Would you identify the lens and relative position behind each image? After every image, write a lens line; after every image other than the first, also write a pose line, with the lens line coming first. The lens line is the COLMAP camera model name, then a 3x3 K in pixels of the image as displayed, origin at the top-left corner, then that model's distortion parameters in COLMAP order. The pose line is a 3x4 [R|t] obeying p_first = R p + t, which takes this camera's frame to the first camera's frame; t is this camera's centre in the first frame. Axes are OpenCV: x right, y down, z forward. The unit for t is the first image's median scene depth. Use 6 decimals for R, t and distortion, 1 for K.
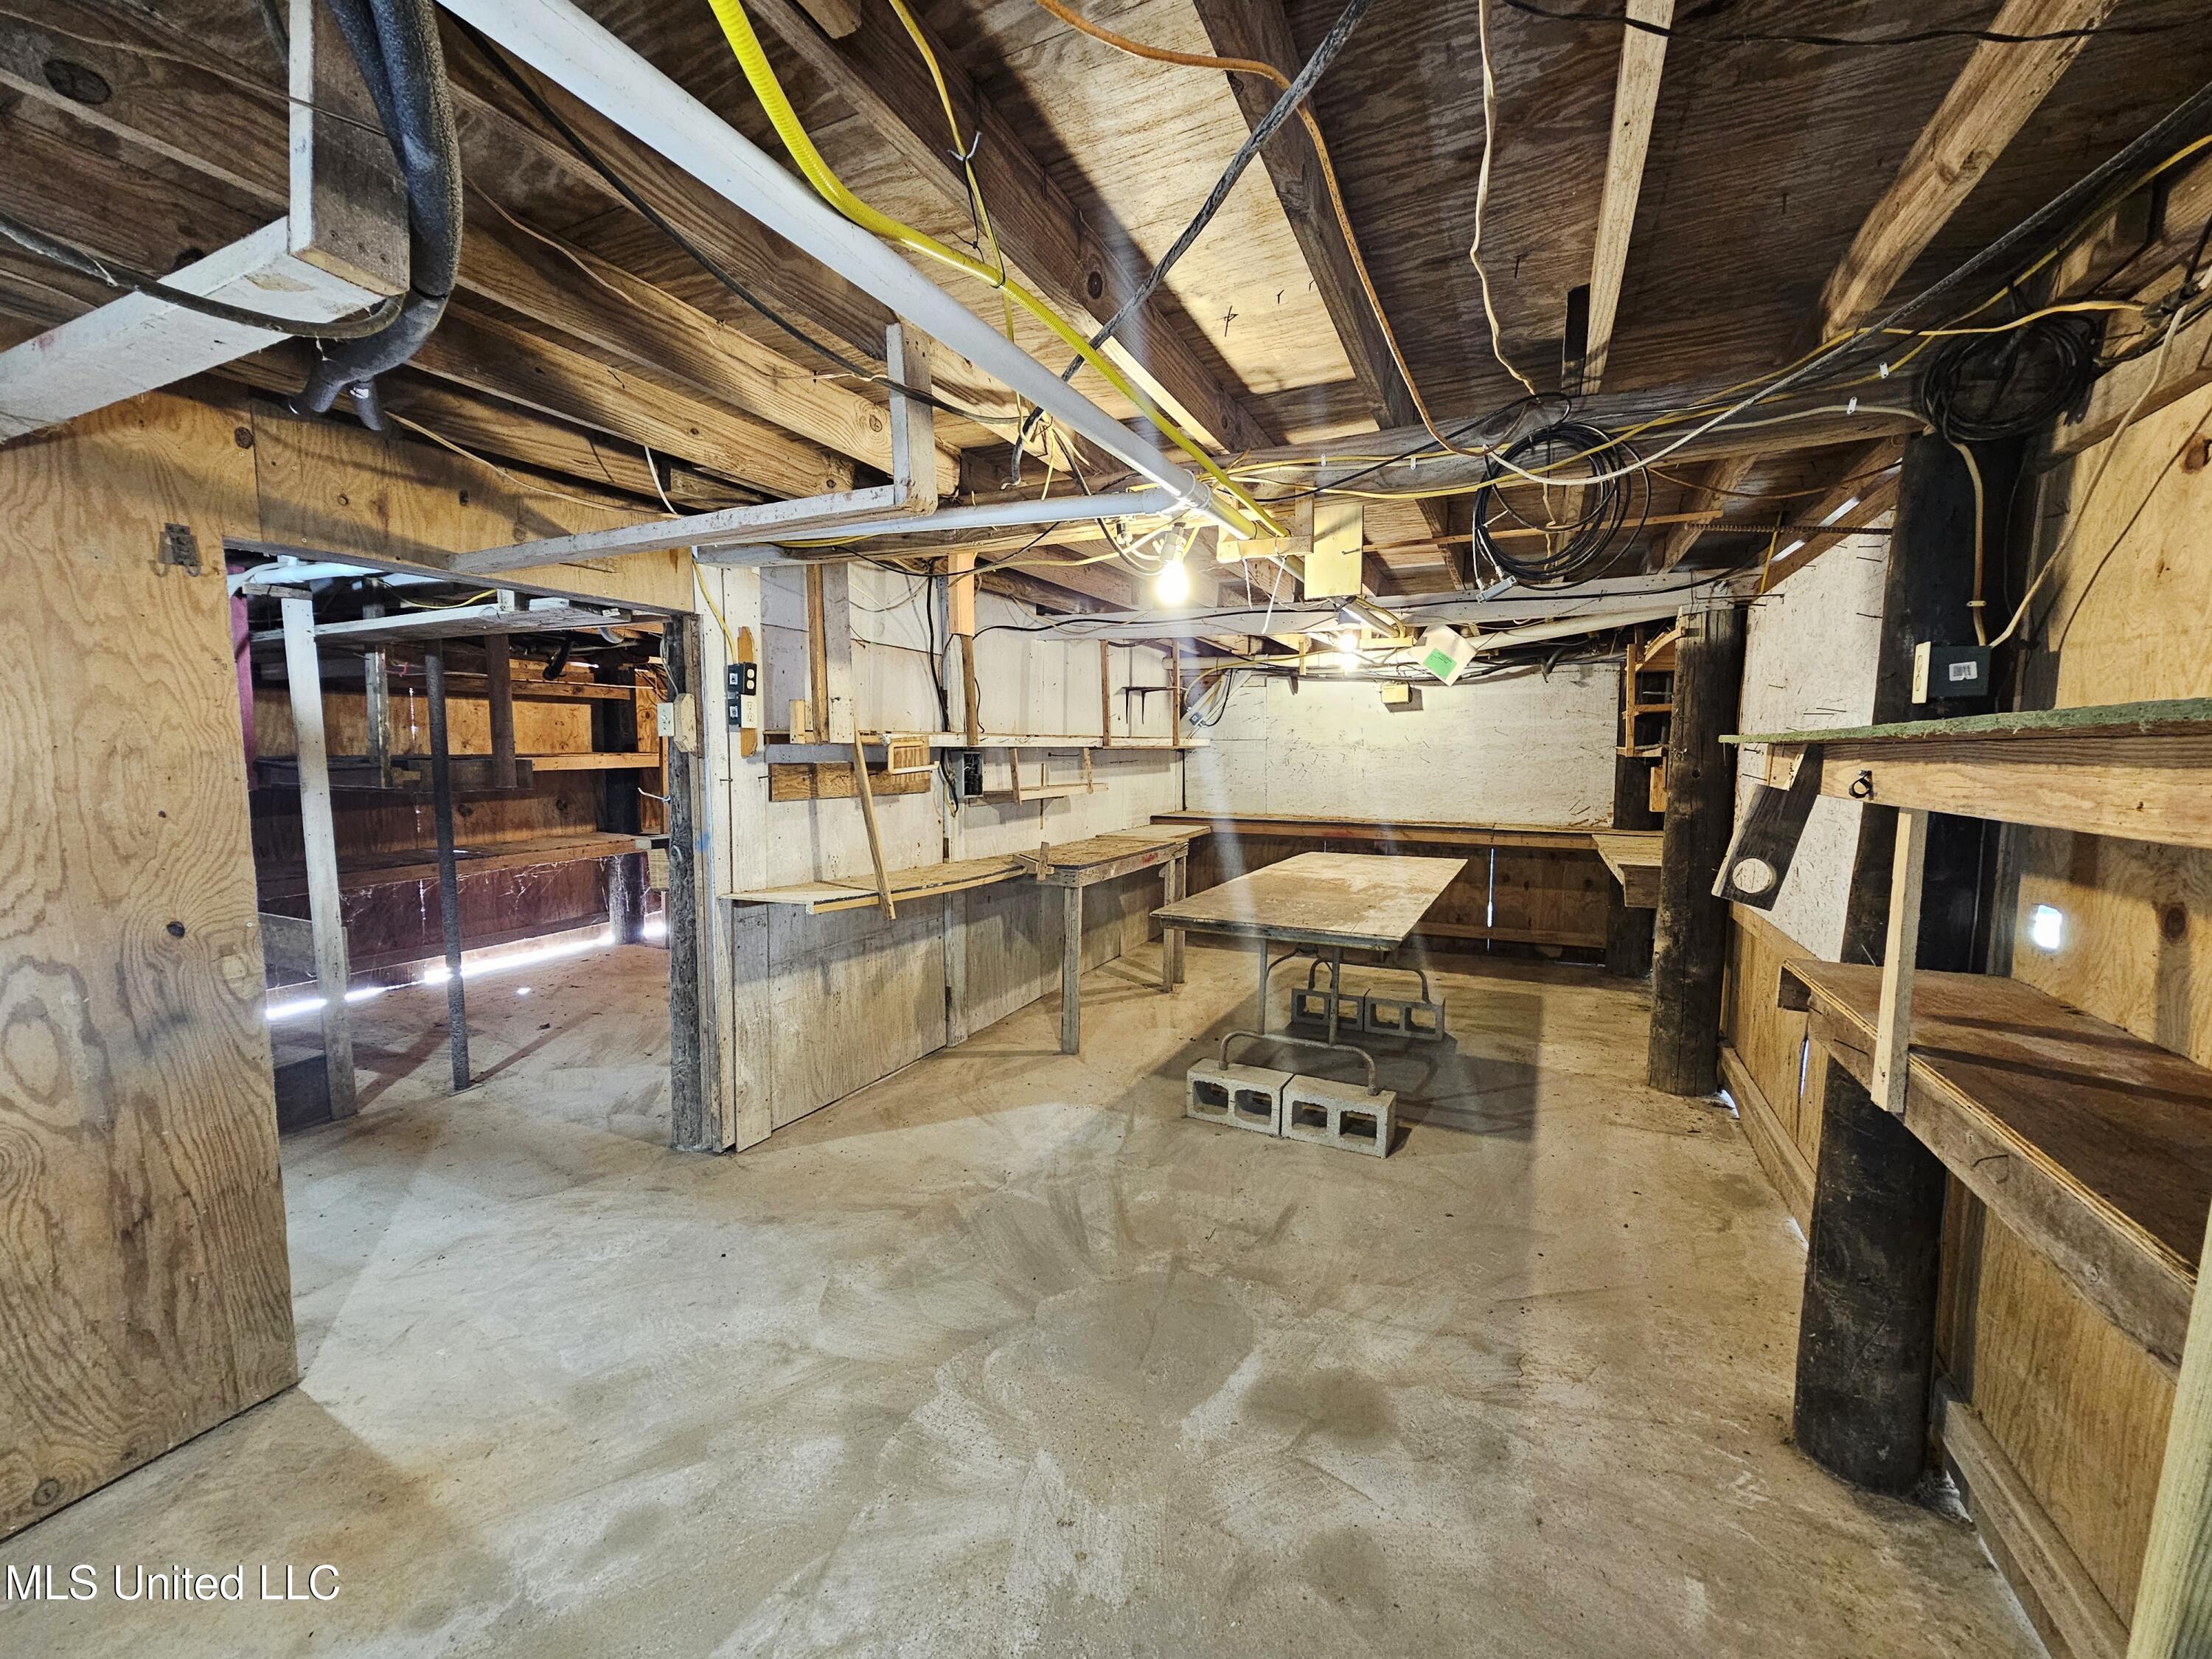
lens RADIAL K [[903.7, 0, 1100.7], [0, 903.7, 835.0], [0, 0, 1]] dist [-0.003634, 0.000863]
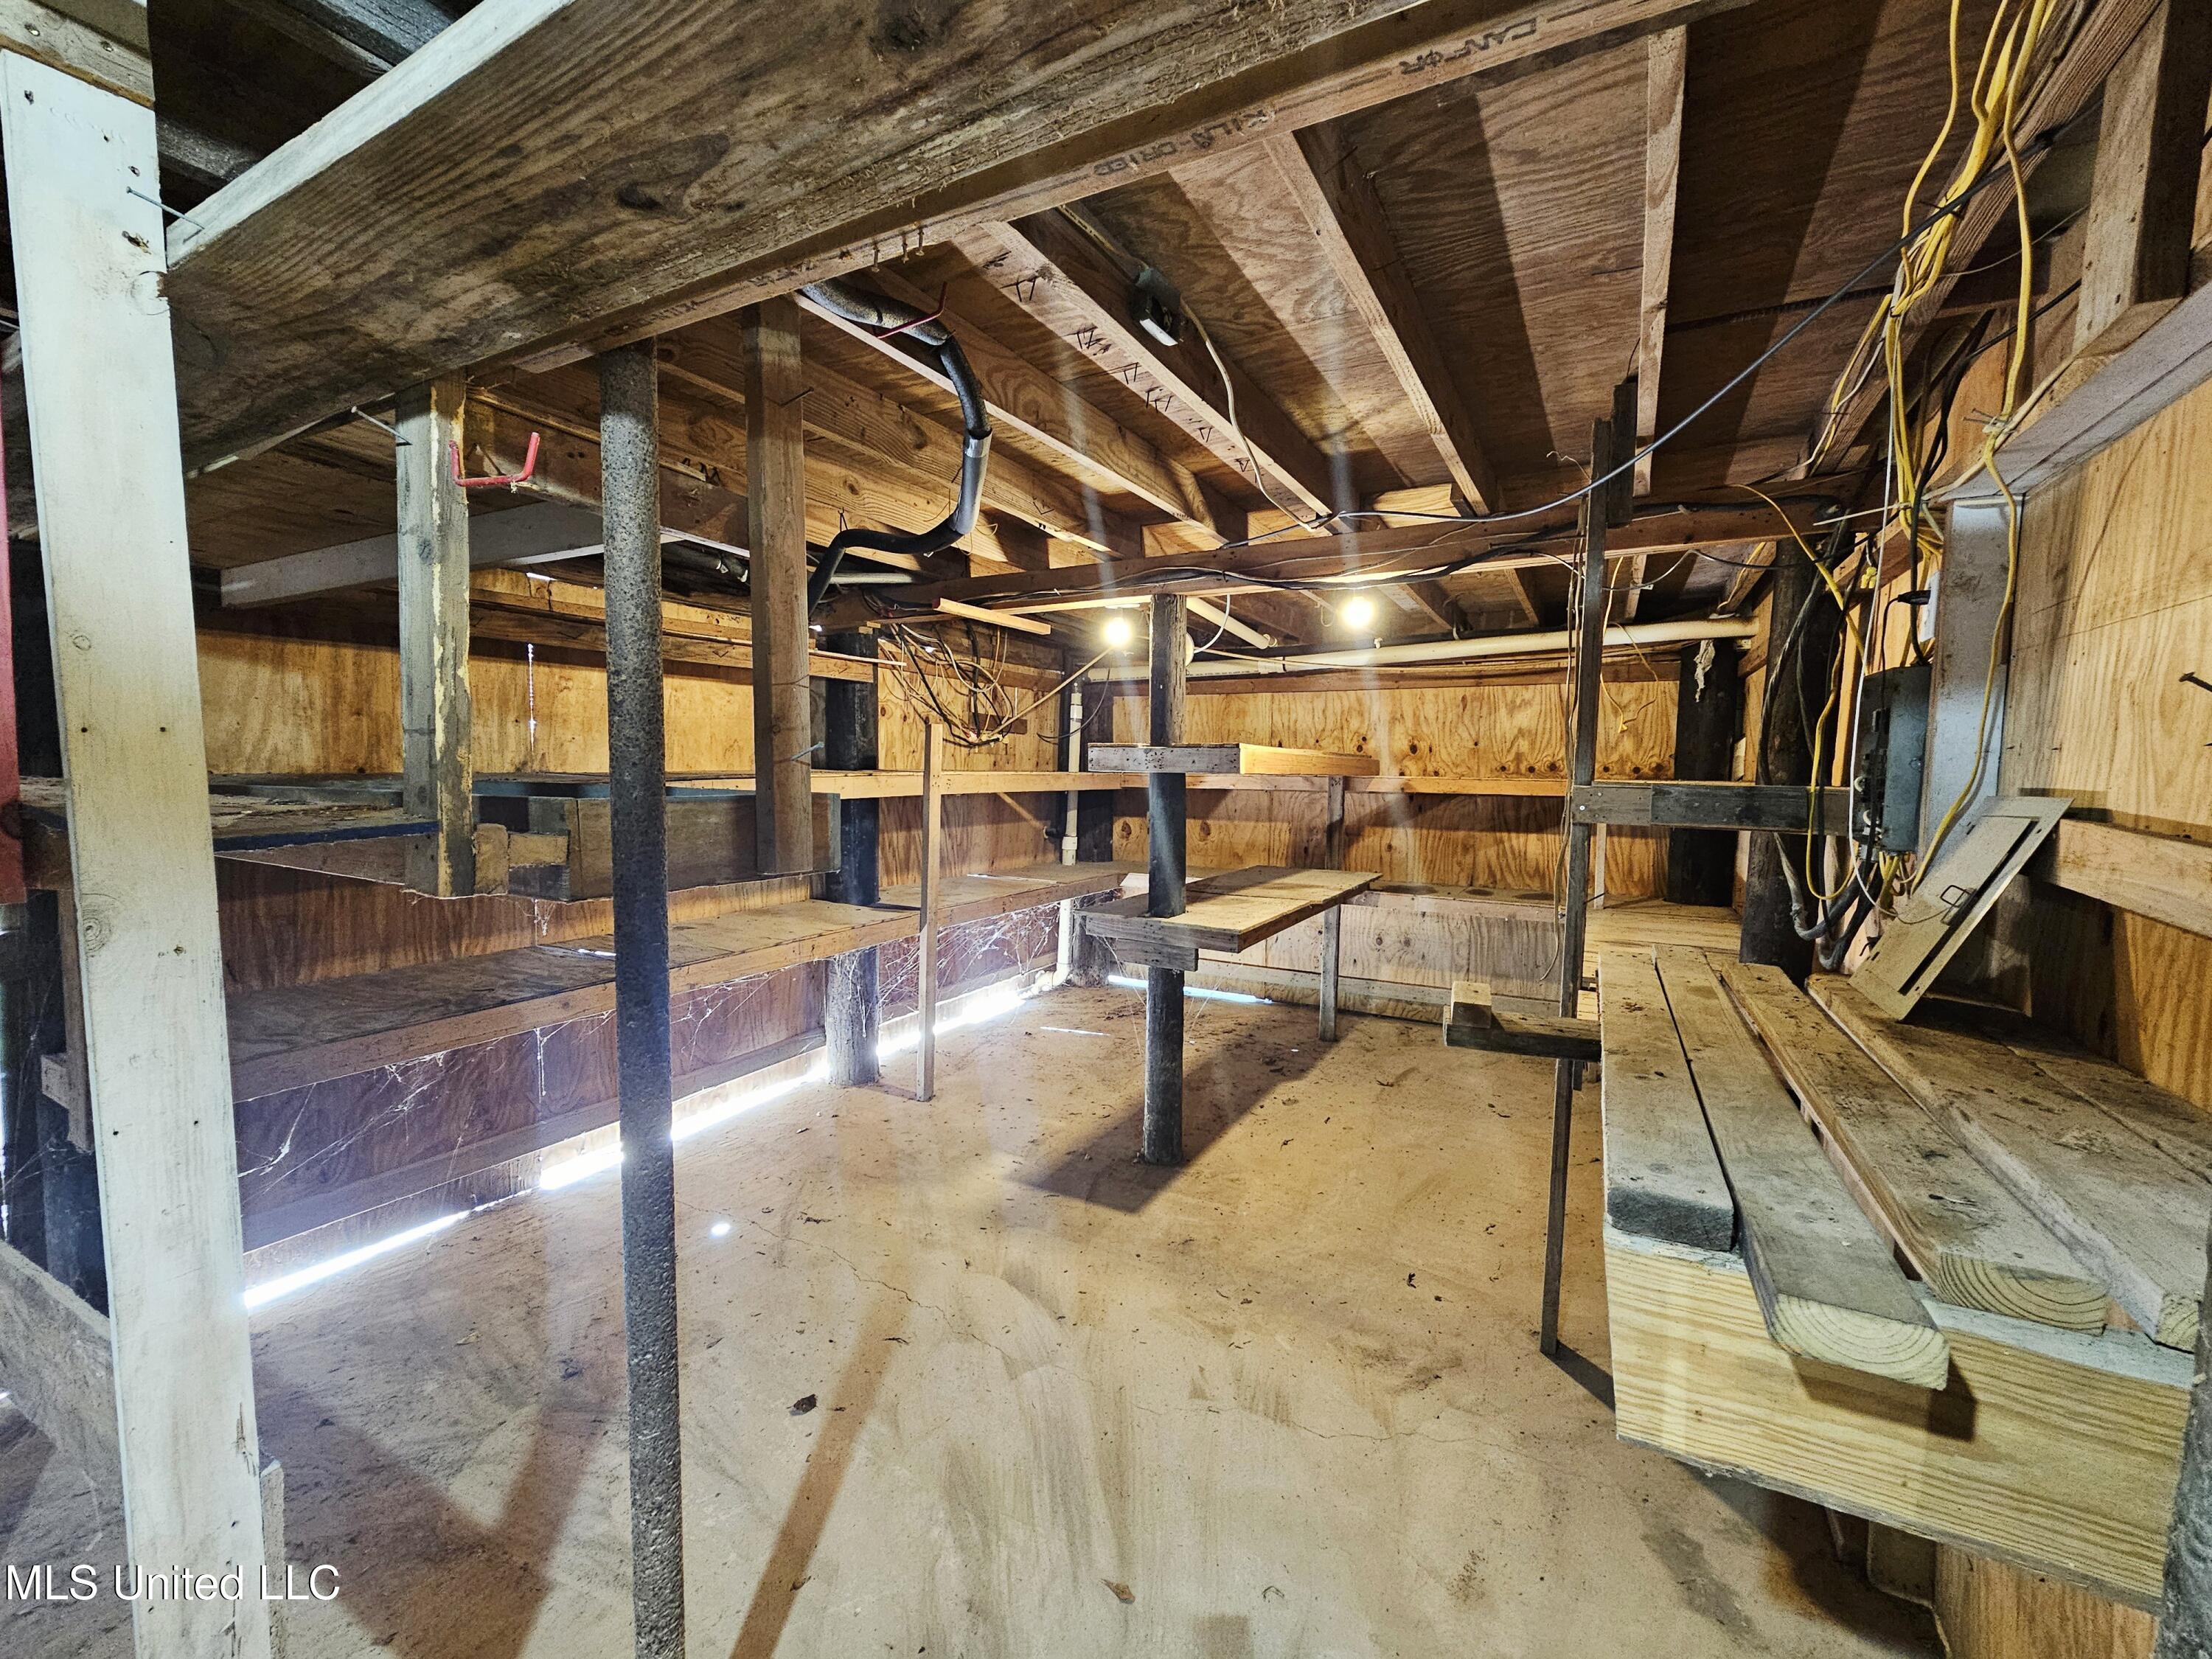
lens RADIAL K [[903.7, 0, 1106.1], [0, 903.7, 827.1], [0, 0, 1]] dist [-0.003634, 0.000863]
pose [[0.997137, 0.009008, -0.075076, -0.404935], [-0.011035, 0.999584, -0.026637, -0.049560], [0.074804, 0.027389, 0.996822, 0.523346]]
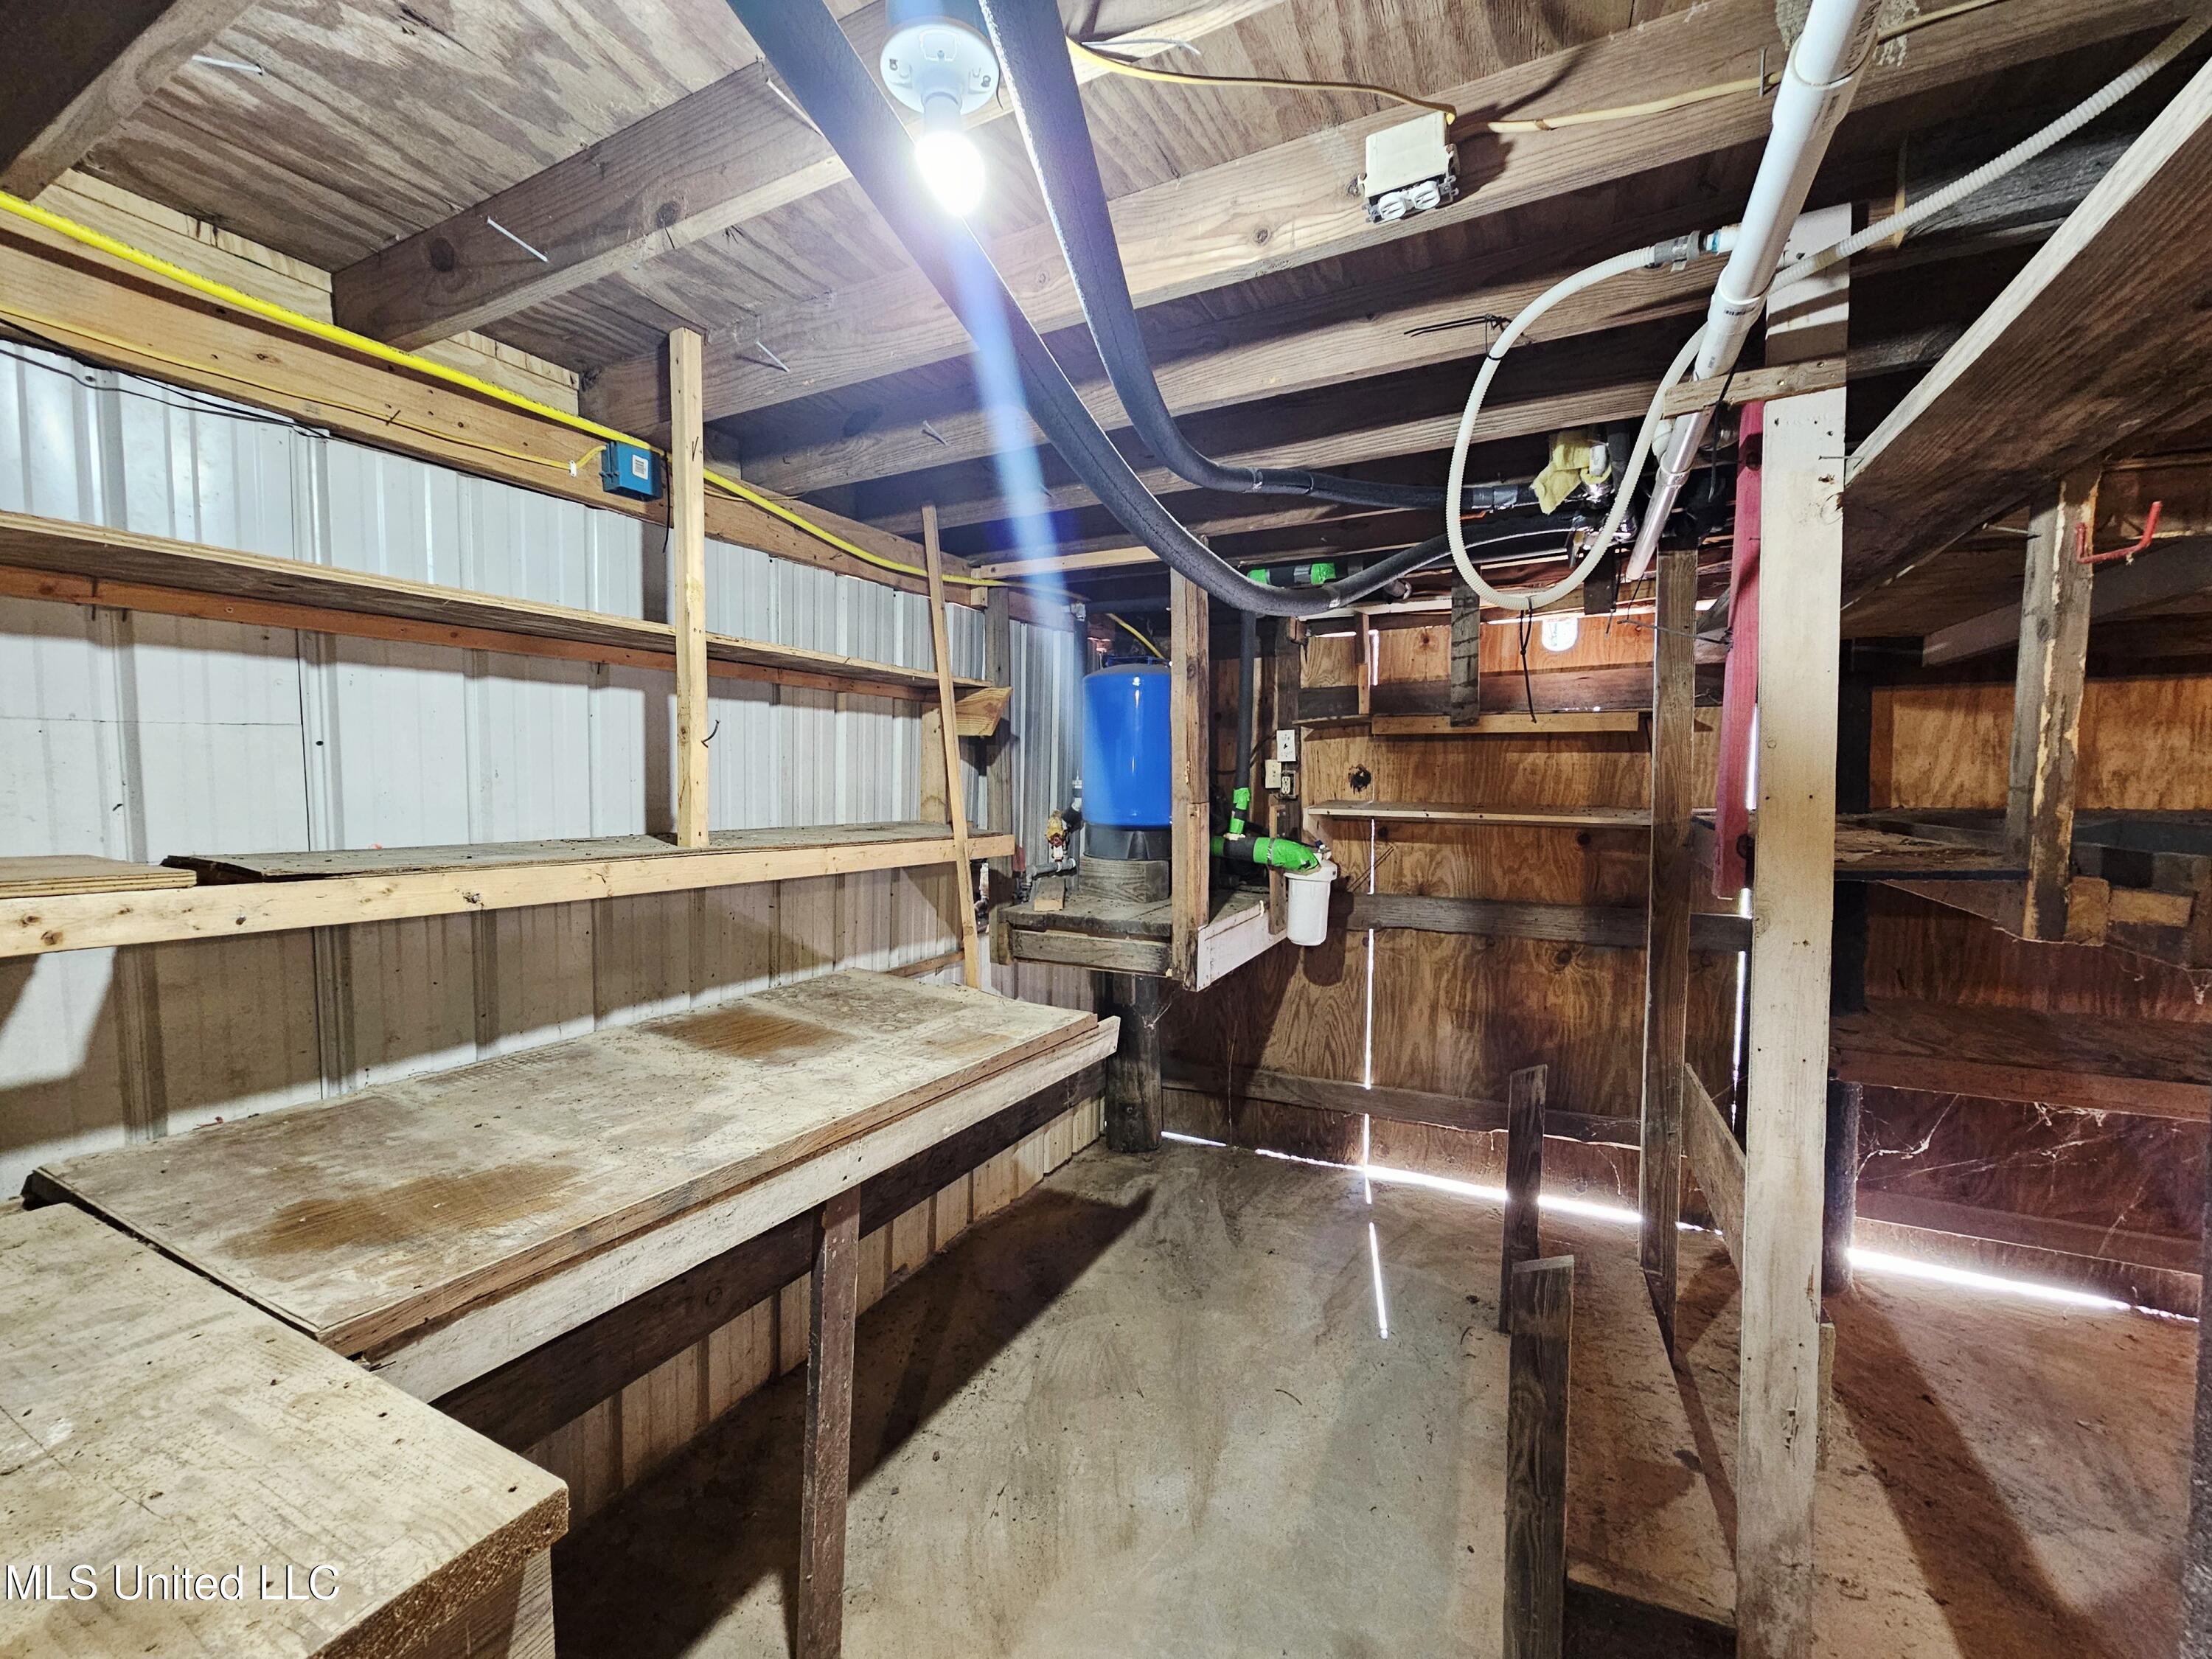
lens RADIAL K [[903.7, 0, 1095.9], [0, 903.7, 833.1], [0, 0, 1]] dist [-0.003634, 0.000863]
pose [[-0.045522, 0.053316, -0.997540, -0.336617], [-0.091857, 0.994121, 0.057325, -0.055230], [0.994731, 0.094241, -0.040357, 0.490850]]
